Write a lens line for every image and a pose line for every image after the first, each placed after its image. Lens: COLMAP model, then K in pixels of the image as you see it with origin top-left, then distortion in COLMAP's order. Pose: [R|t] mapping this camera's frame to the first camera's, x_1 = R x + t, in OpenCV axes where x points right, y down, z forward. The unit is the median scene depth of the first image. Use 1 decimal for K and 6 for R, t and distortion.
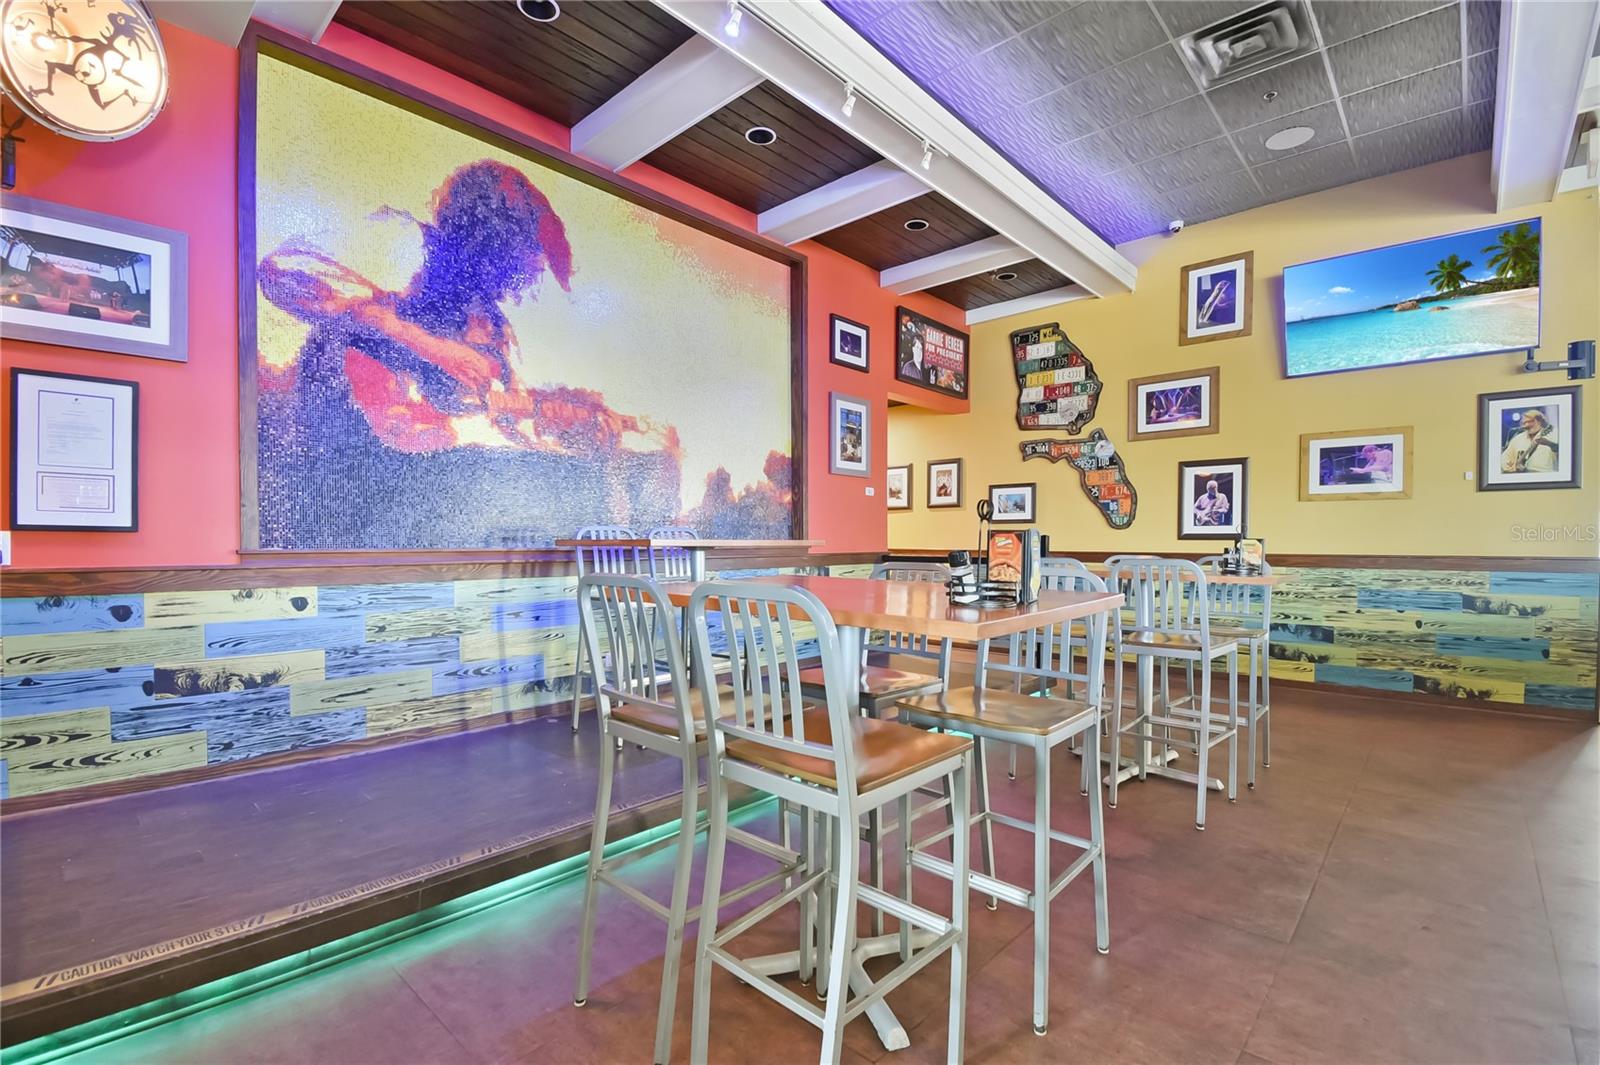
lens RADIAL K [[704.3, 0, 790.3], [0, 704.3, 562.4], [0, 0, 1]] dist [-0.000313, -0.014500]
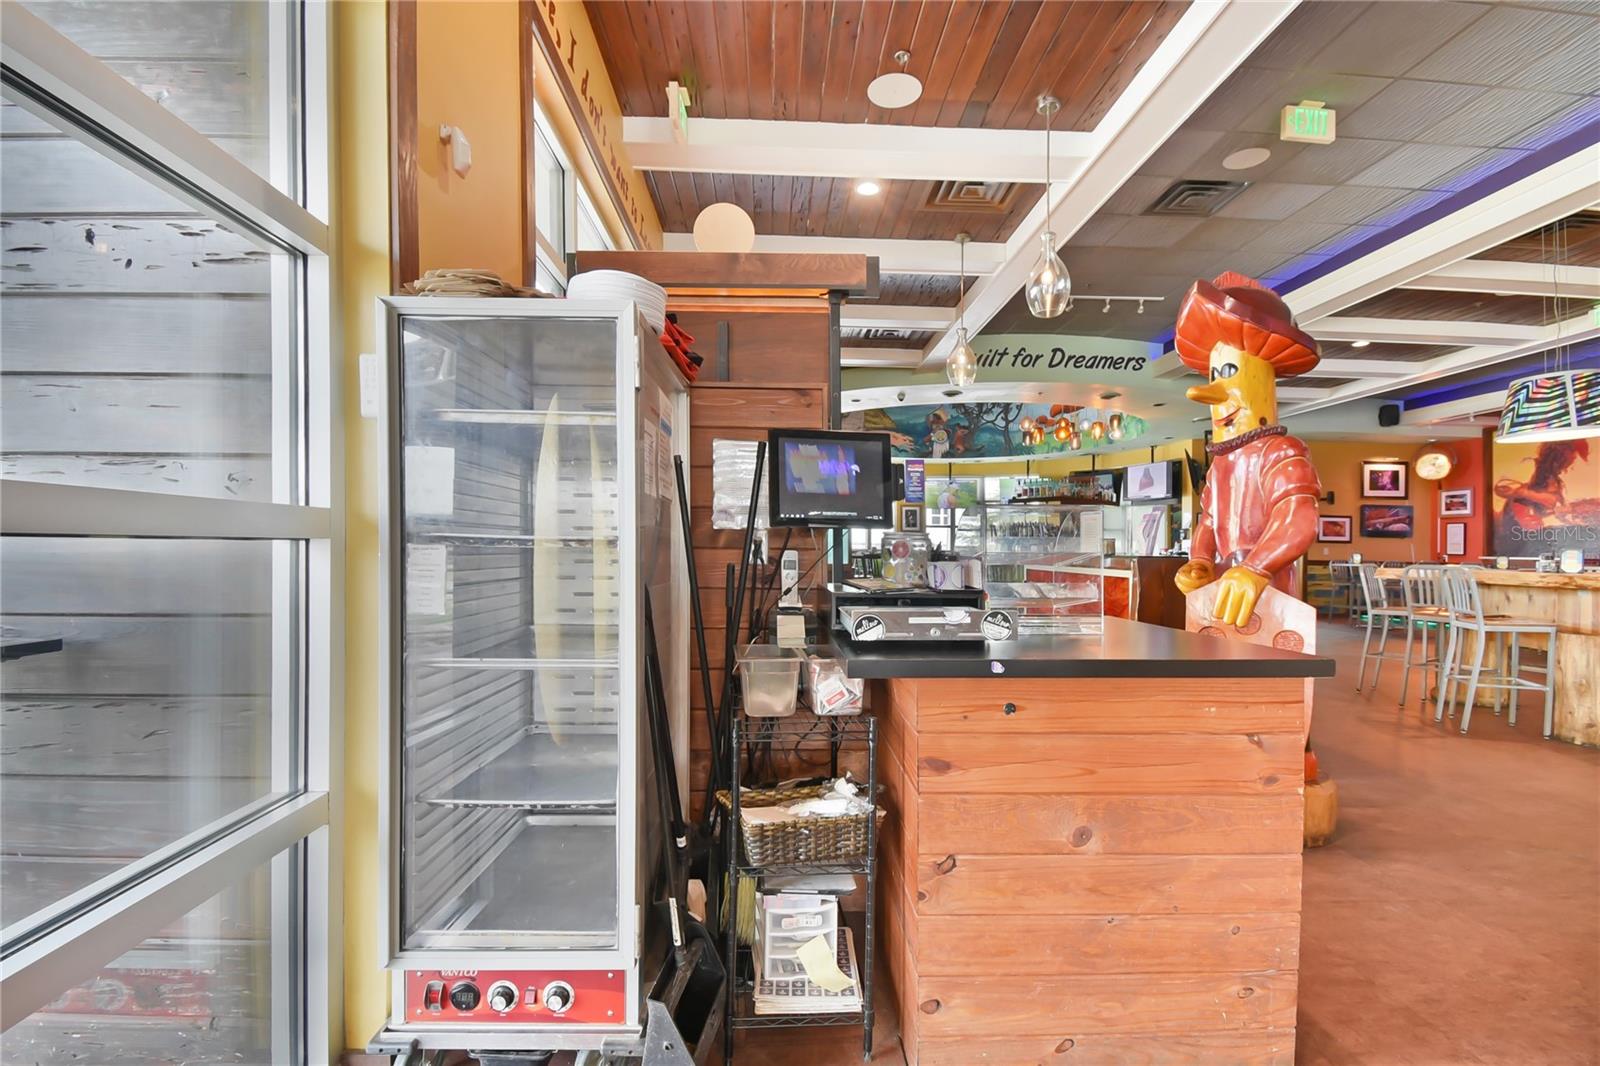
lens RADIAL K [[704.3, 0, 779.9], [0, 704.3, 546.1], [0, 0, 1]] dist [-0.000313, -0.014500]
pose [[-0.722568, -0.011188, -0.691209, 3.049331], [-0.034004, 0.999234, 0.019373, -0.023753], [0.690463, 0.037502, -0.722395, 0.677782]]
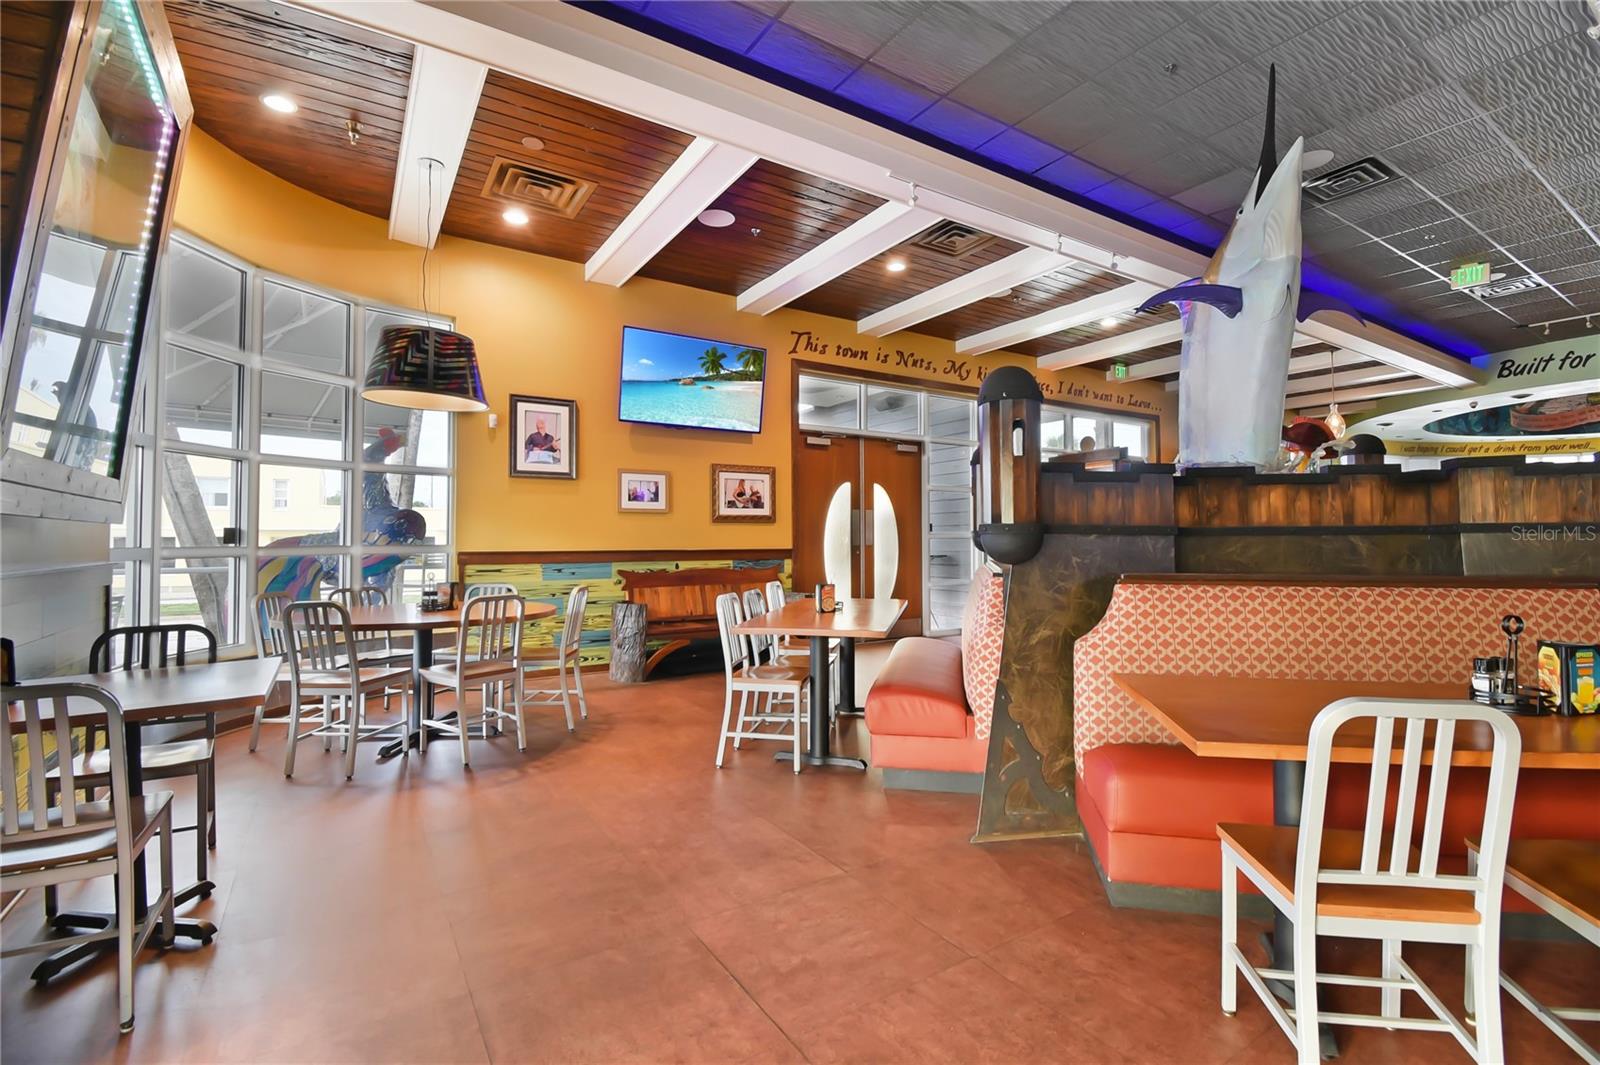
lens RADIAL K [[704.3, 0, 838.4], [0, 704.3, 522.6], [0, 0, 1]] dist [-0.000313, -0.014500]
pose [[-0.967067, 0.007019, 0.254427, 2.866294], [0.009504, 0.999918, 0.008539, -0.069885], [-0.254346, 0.010676, -0.967054, 2.204120]]
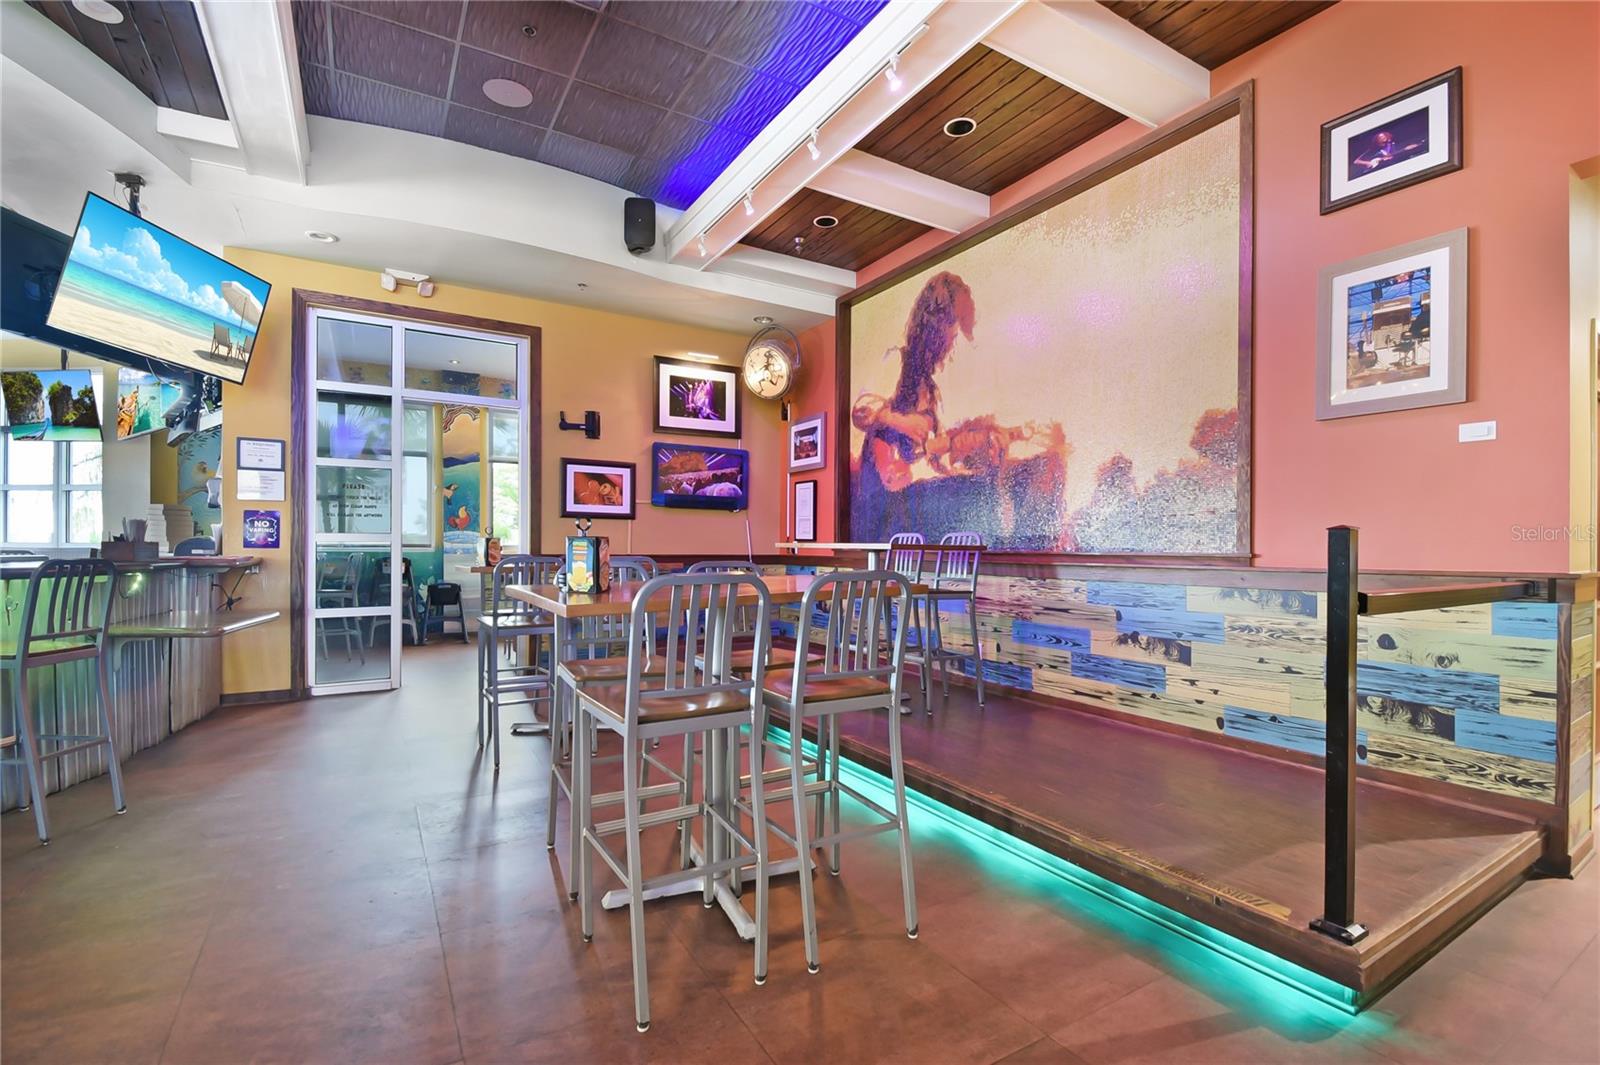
lens RADIAL K [[704.3, 0, 789.1], [0, 704.3, 546.3], [0, 0, 1]] dist [-0.000313, -0.014500]
pose [[-0.288982, -0.002587, -0.957331, 0.821196], [-0.036372, 0.999304, 0.008279, -0.024468], [0.956643, 0.037212, -0.288875, 0.926748]]
